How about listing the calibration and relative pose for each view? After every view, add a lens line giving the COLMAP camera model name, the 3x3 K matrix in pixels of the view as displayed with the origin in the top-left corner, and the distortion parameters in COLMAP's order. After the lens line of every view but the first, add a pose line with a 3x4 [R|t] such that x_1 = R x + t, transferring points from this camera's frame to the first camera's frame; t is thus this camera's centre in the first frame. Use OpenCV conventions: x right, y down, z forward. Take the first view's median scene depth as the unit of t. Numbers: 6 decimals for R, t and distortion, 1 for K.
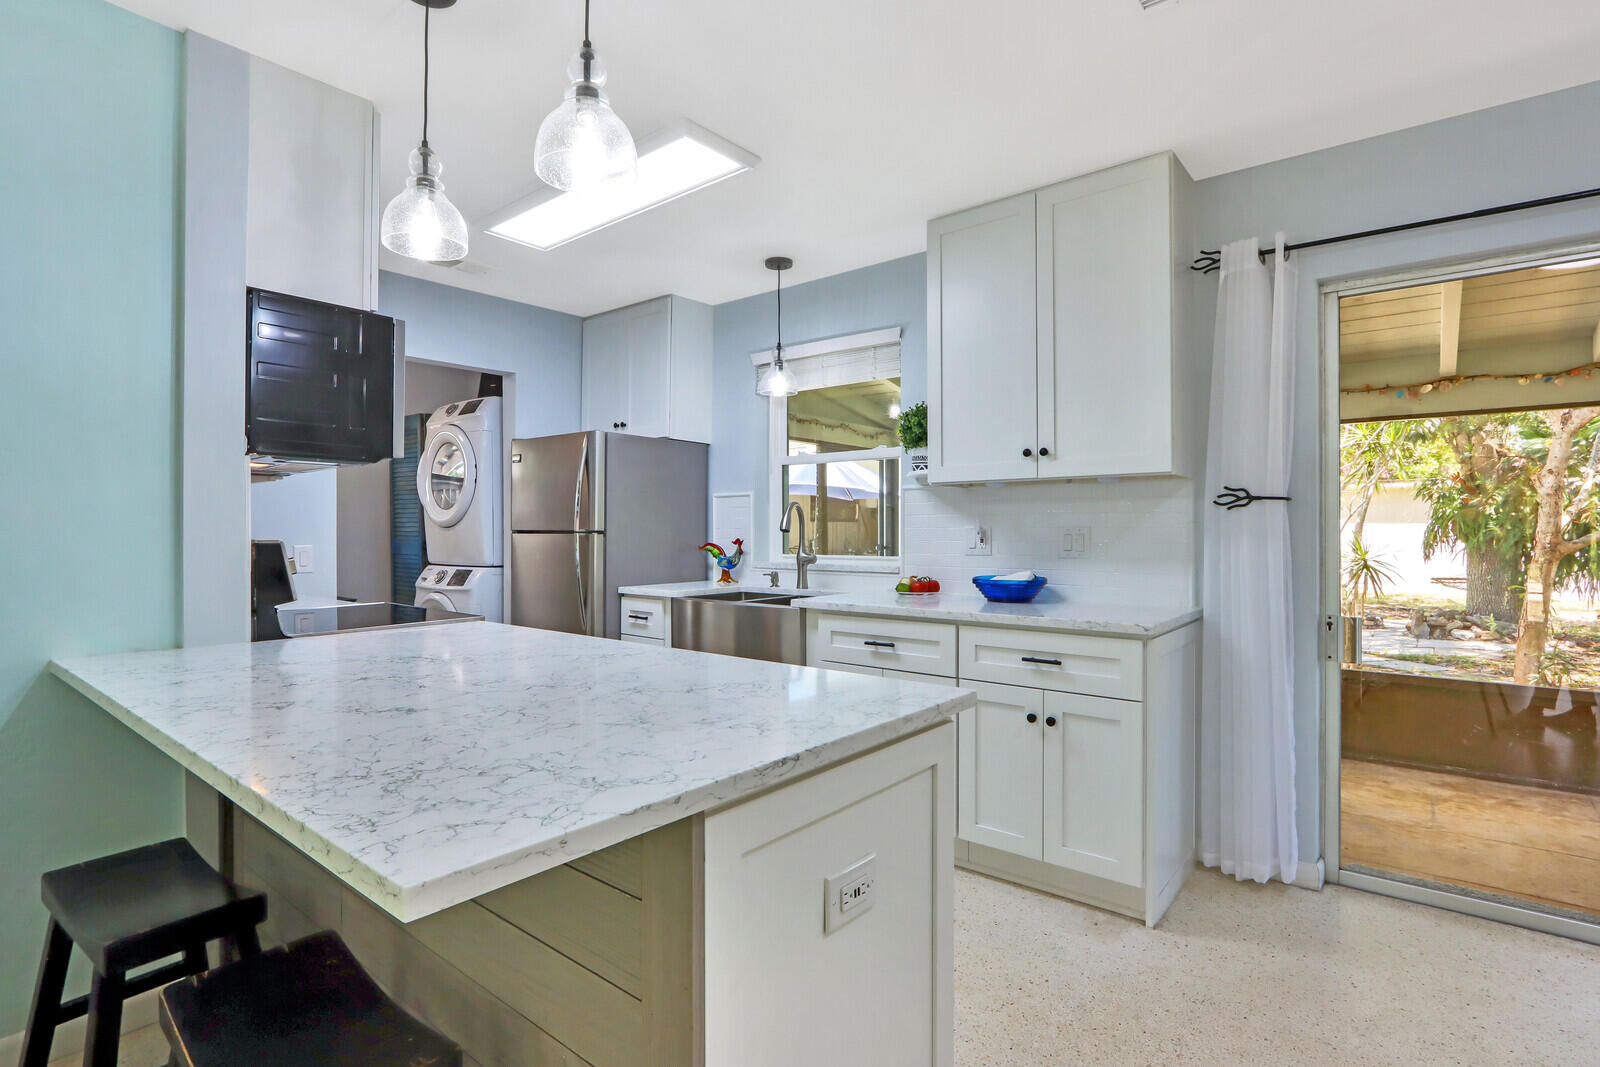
lens RADIAL K [[772.8, 0, 803.8], [0, 772.8, 529.1], [0, 0, 1]] dist [-0.017491, 0.000528]
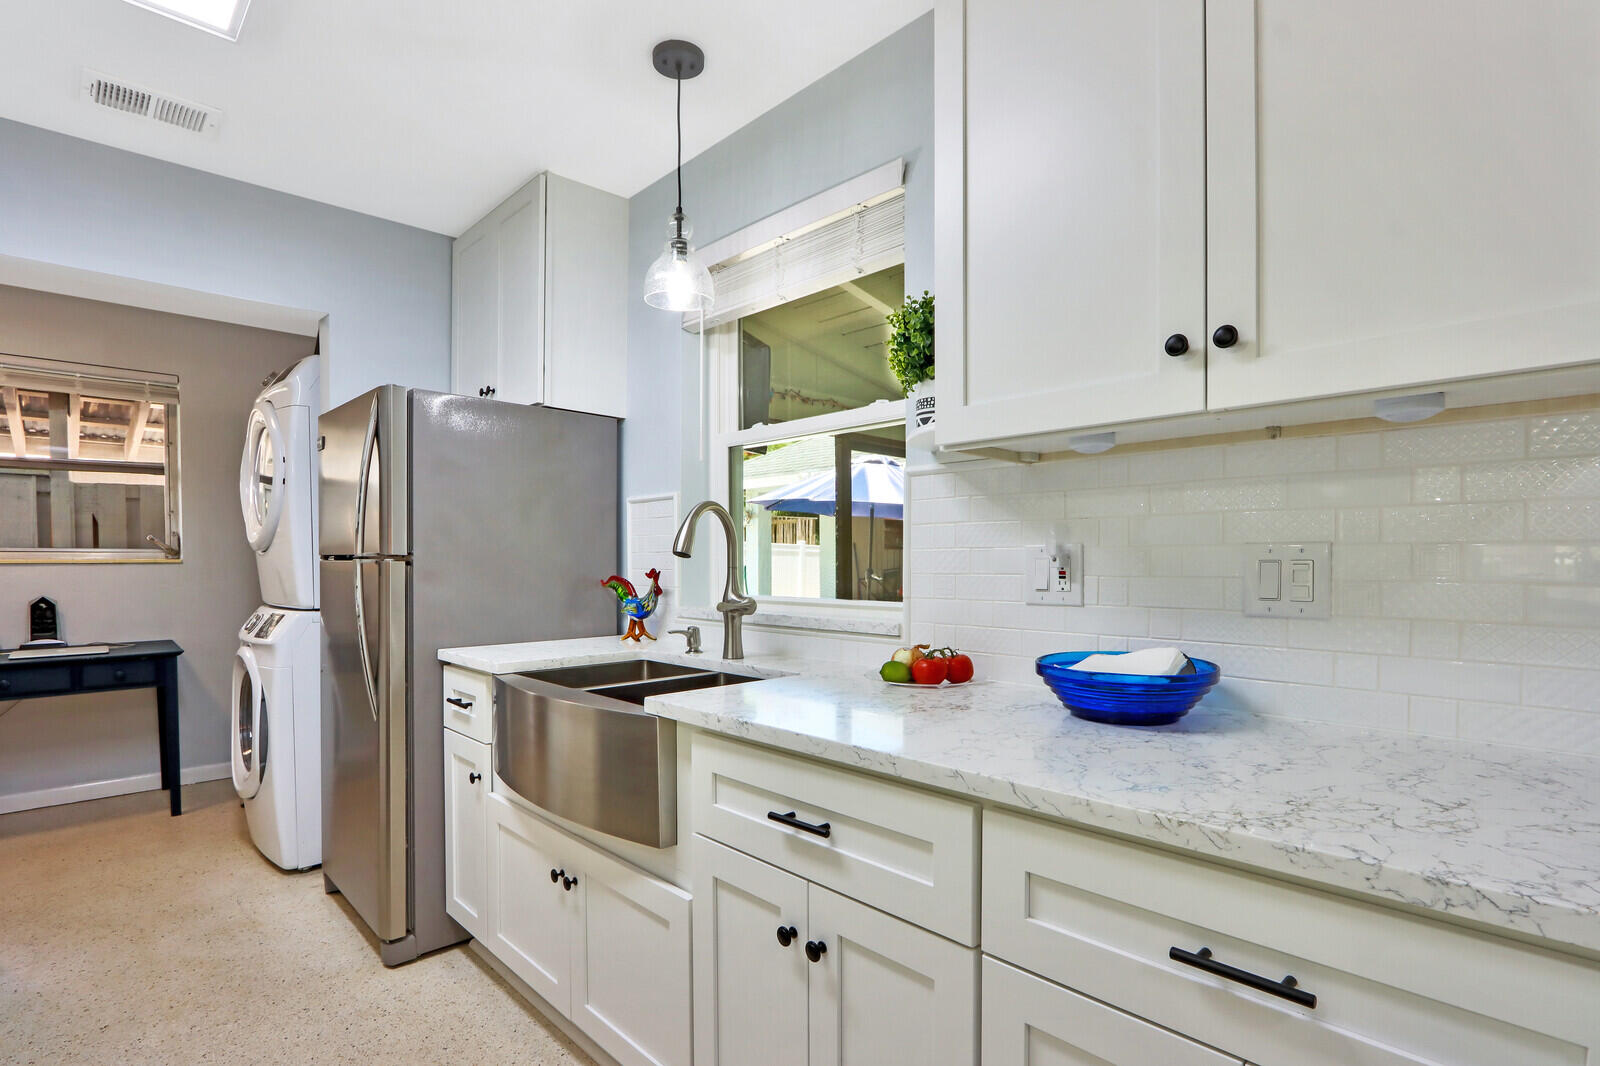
lens RADIAL K [[779.0, 0, 794.3], [0, 779.0, 569.0], [0, 0, 1]] dist [-0.024819, -0.000027]
pose [[0.991459, 0.001299, -0.130411, 0.125183], [0.000647, 0.999889, 0.014882, 0.004425], [0.130416, -0.014839, 0.991348, 0.490148]]
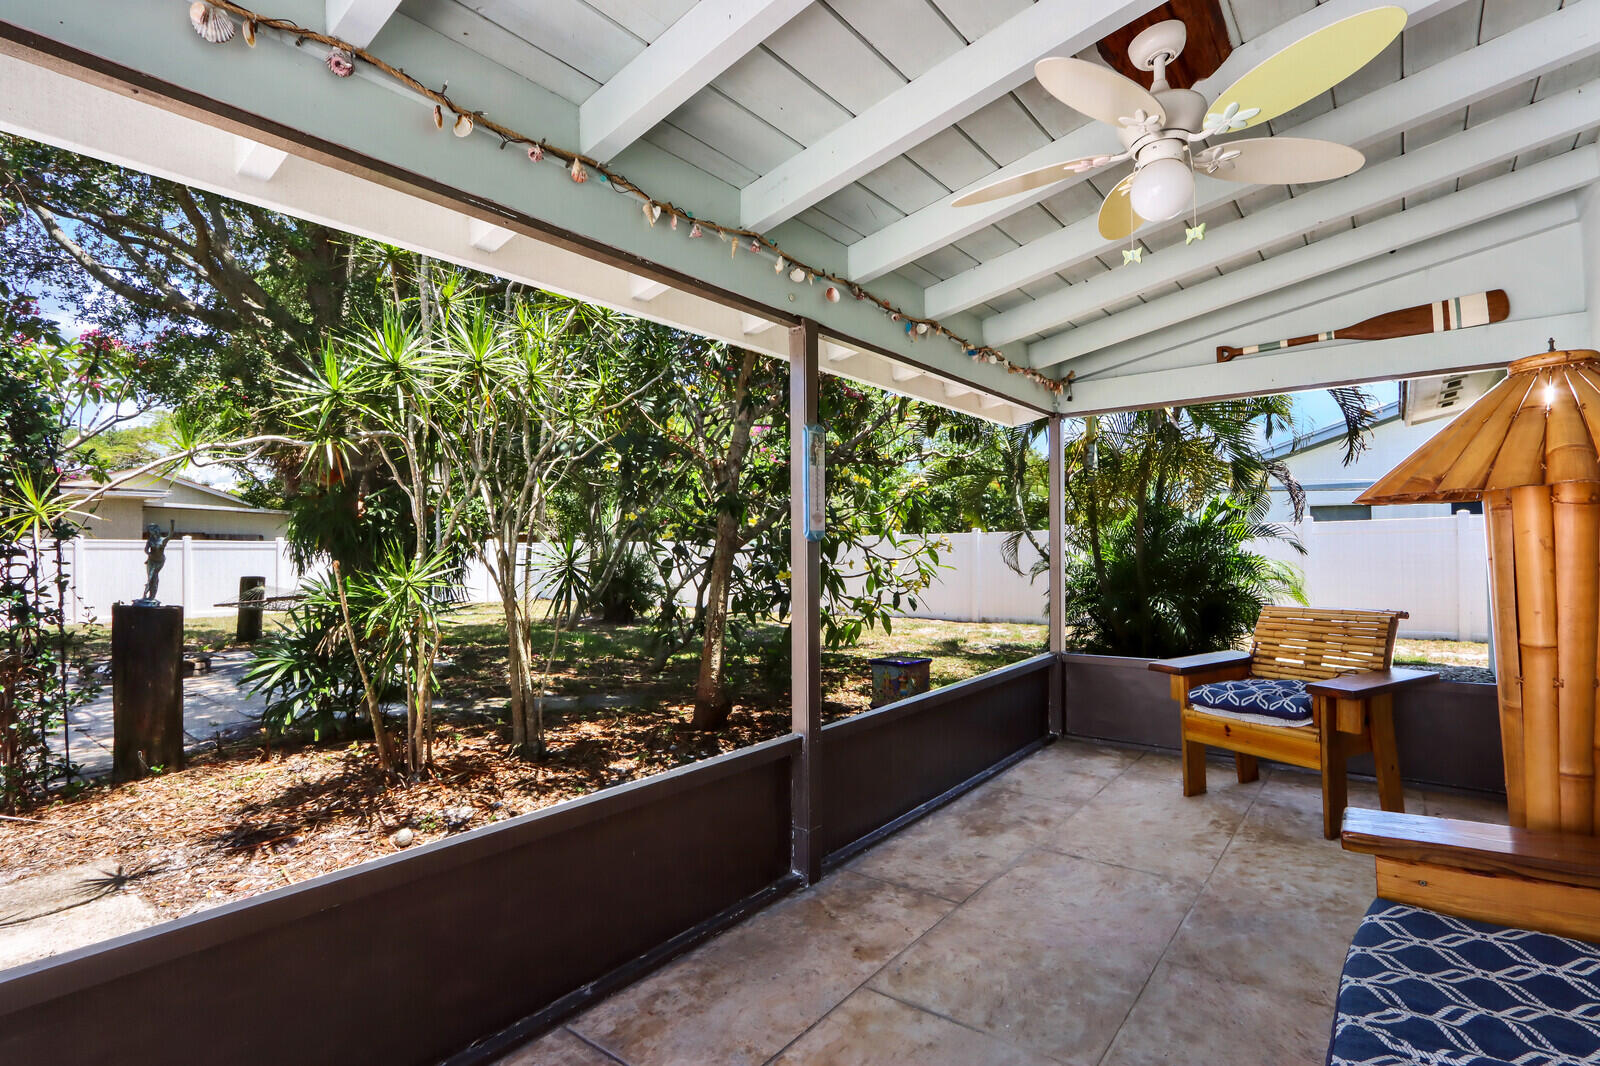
lens RADIAL K [[761.4, 0, 791.8], [0, 761.4, 533.4], [0, 0, 1]] dist [-0.018898, 0.000497]
pose [[-0.006693, 0.024623, 0.999674, 0.065280], [0.005397, 0.999683, -0.024587, 0.061924], [-0.999963, 0.005231, -0.006824, 1.586340]]
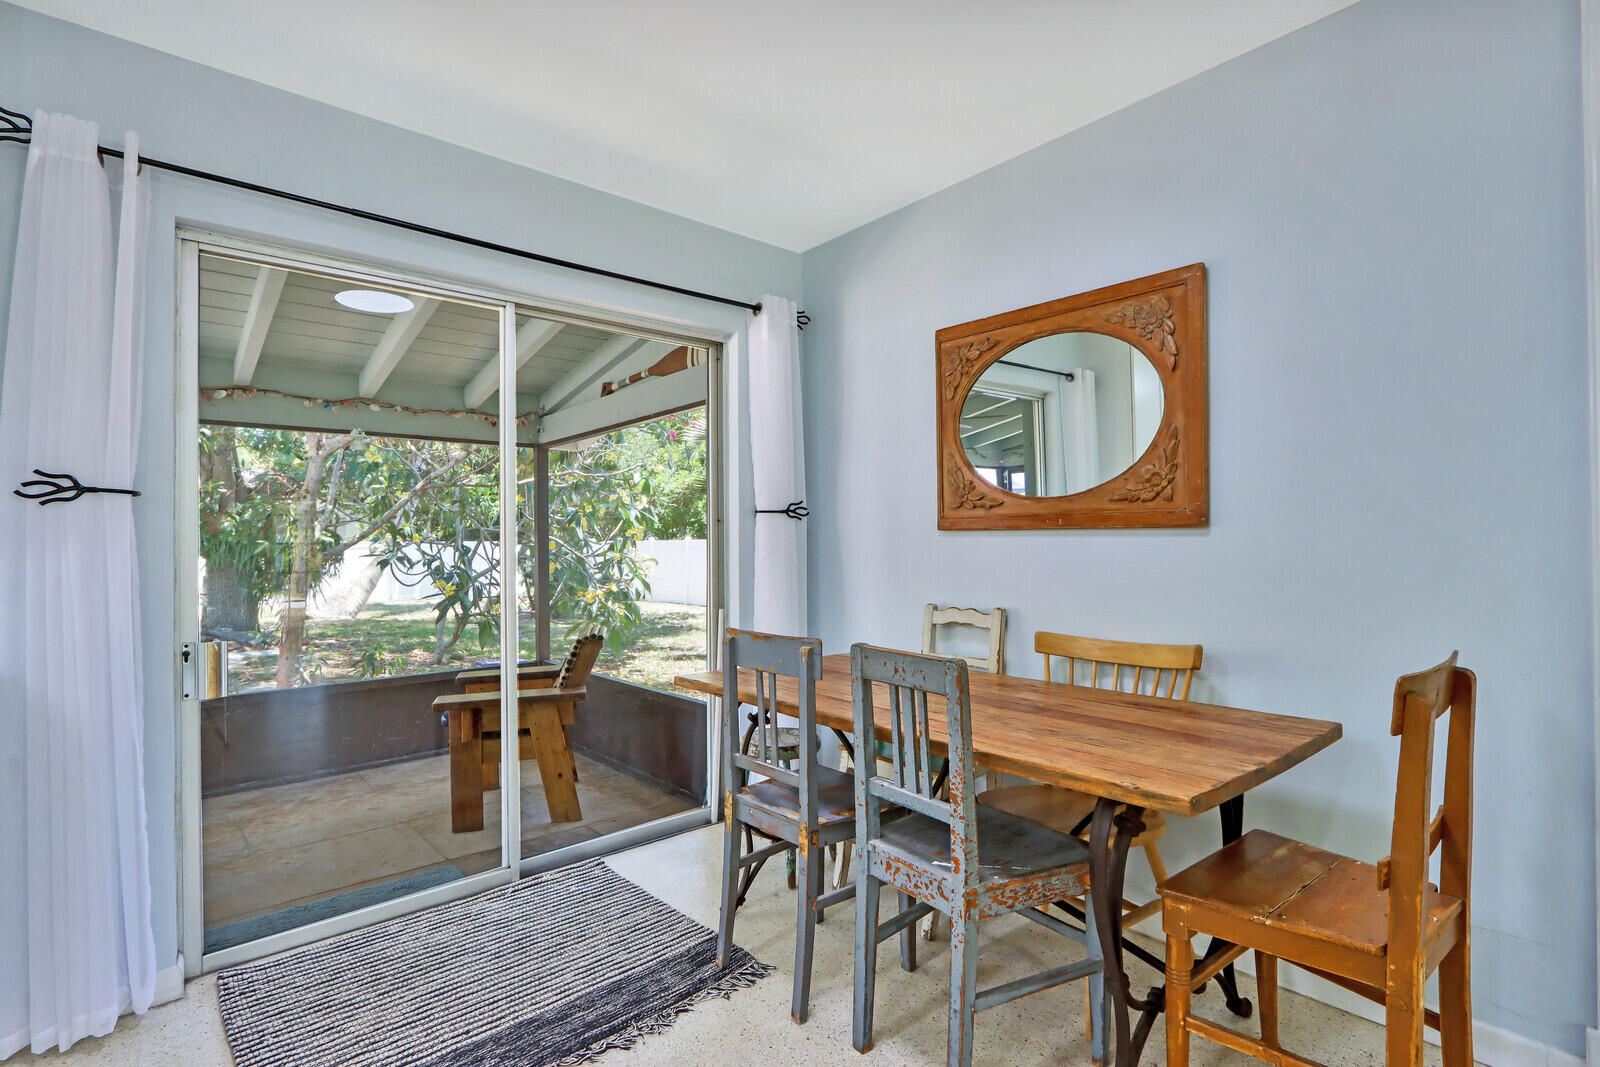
lens RADIAL K [[761.4, 0, 791.8], [0, 761.4, 533.9], [0, 0, 1]] dist [-0.018898, 0.000497]
pose [[0.171408, 0.010275, 0.985146, 0.017690], [0.007117, 0.999907, -0.011667, 0.009715], [-0.985174, 0.009011, 0.171319, 0.189519]]
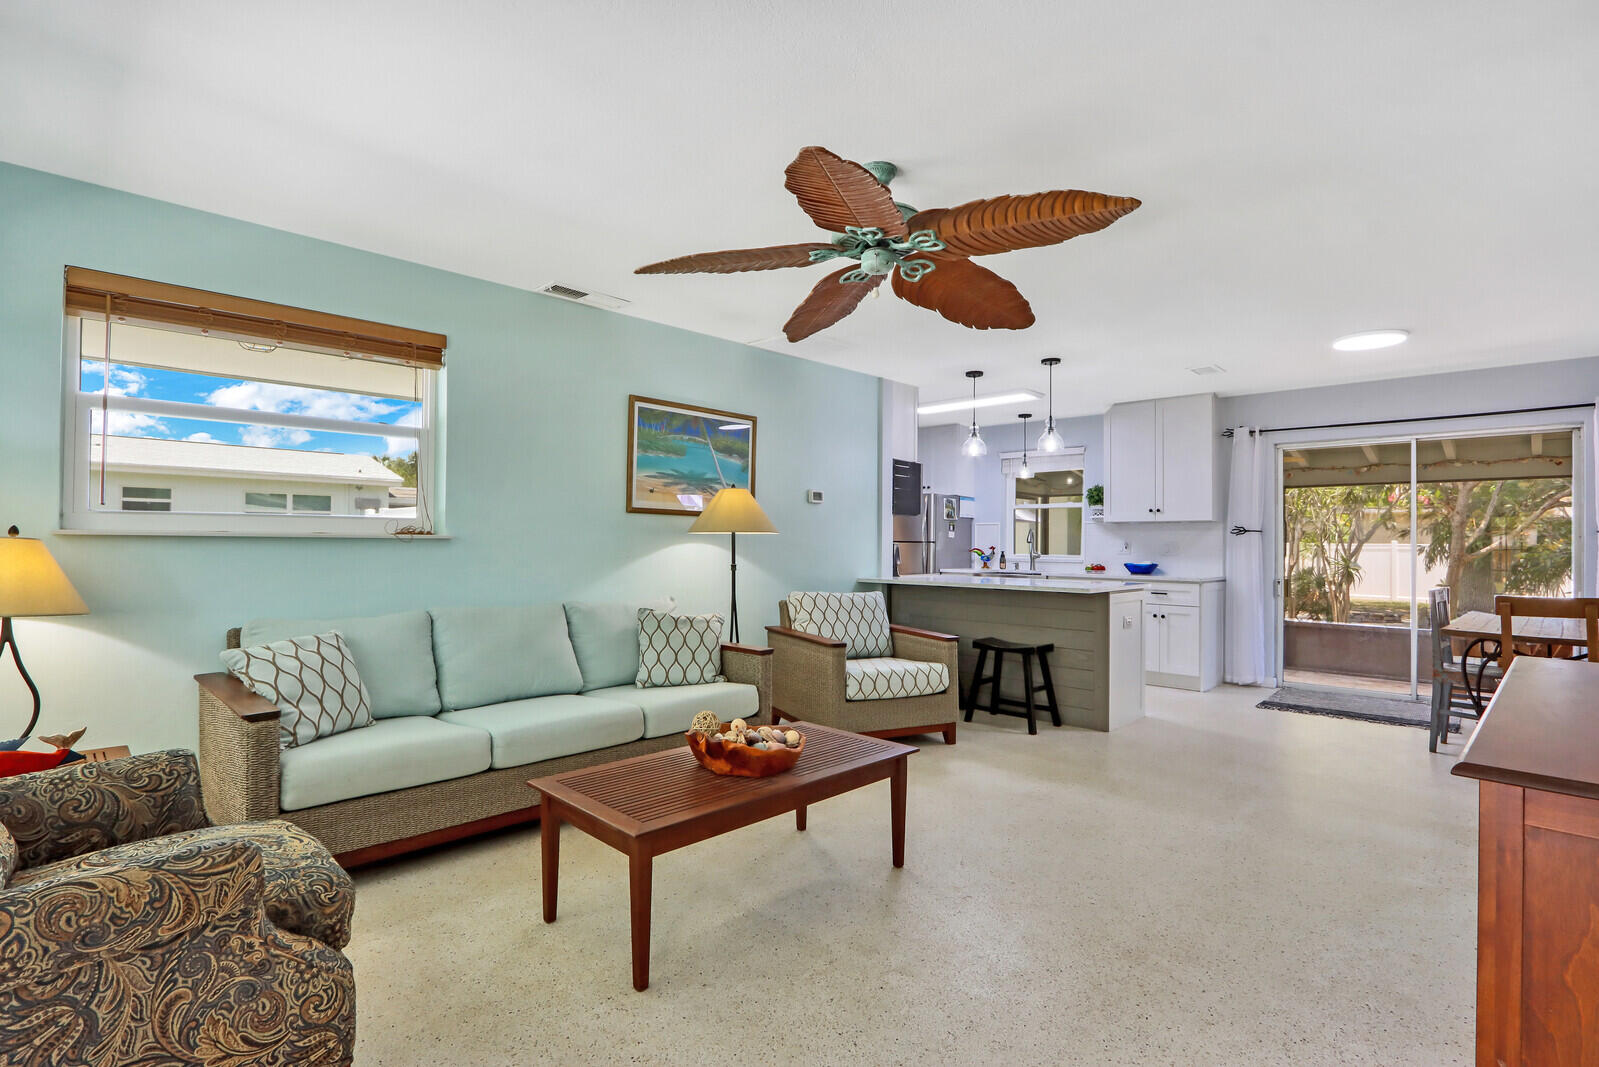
lens RADIAL K [[772.3, 0, 803.3], [0, 772.3, 529.1], [0, 0, 1]] dist [-0.017491, 0.000528]
pose [[0.996788, 0.010493, -0.079394, -0.494172], [-0.011989, 0.999759, -0.018392, 0.012860], [0.079182, 0.019285, 0.996674, -1.215493]]
